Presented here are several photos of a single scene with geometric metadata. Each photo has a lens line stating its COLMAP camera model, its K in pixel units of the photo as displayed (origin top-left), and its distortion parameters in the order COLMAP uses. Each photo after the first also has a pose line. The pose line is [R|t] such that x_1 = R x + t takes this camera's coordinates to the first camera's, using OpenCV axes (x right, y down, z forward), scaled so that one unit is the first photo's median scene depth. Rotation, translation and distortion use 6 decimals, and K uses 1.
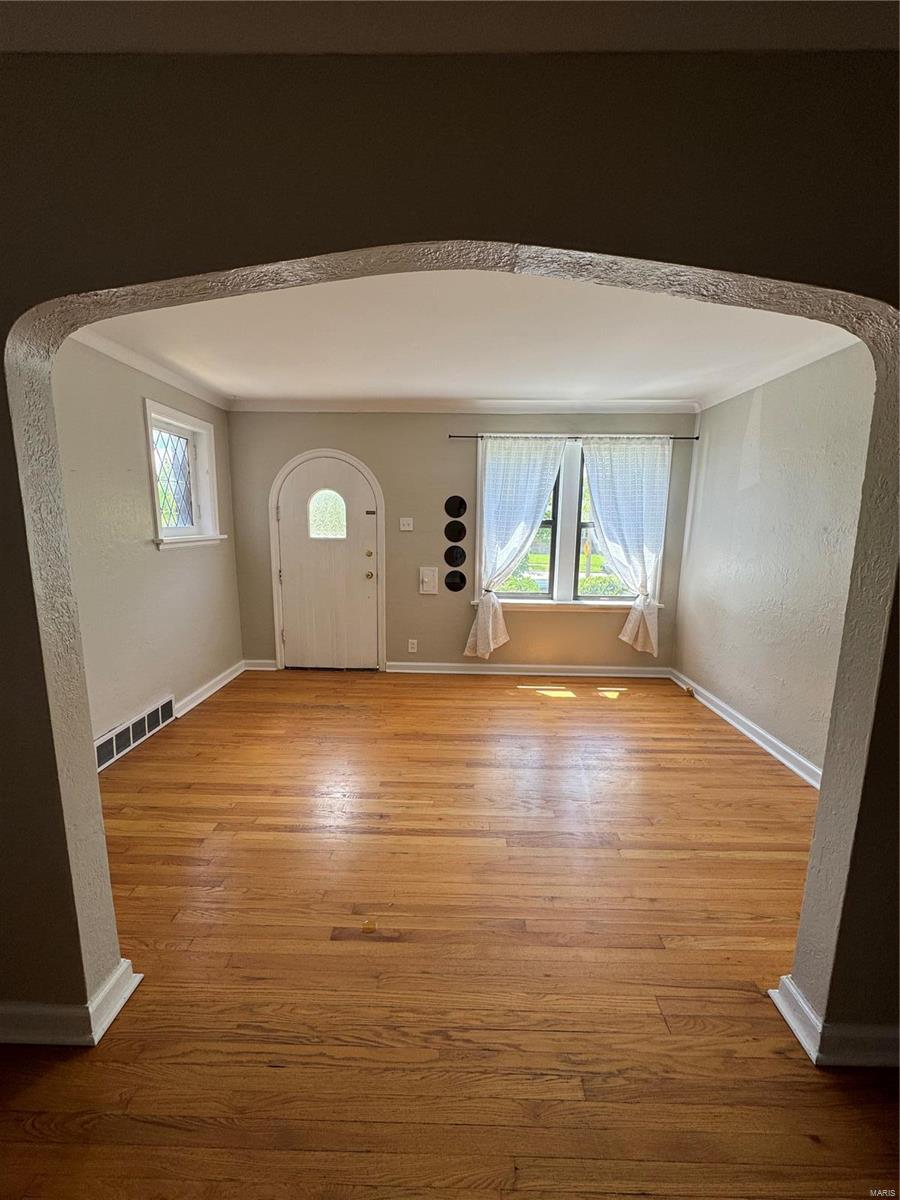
lens RADIAL K [[478.9, 0, 445.4], [0, 478.9, 603.2], [0, 0, 1]] dist [-0.000145, 0.000572]
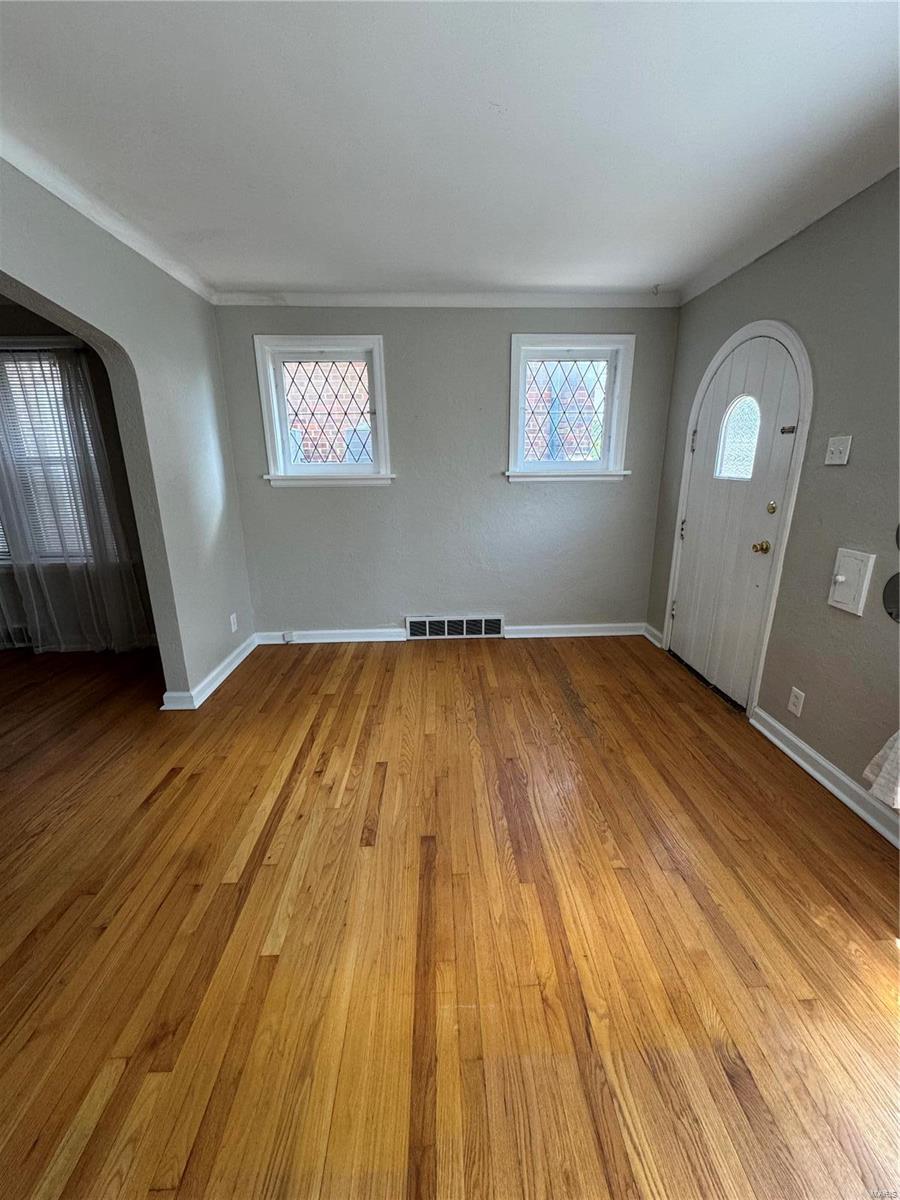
lens RADIAL K [[478.9, 0, 449.6], [0, 478.9, 595.3], [0, 0, 1]] dist [-0.000145, 0.000572]
pose [[0.058099, 0.259706, -0.963939, 0.390600], [-0.159615, 0.955565, 0.247829, -0.089091], [0.985468, 0.139460, 0.096970, 0.621554]]
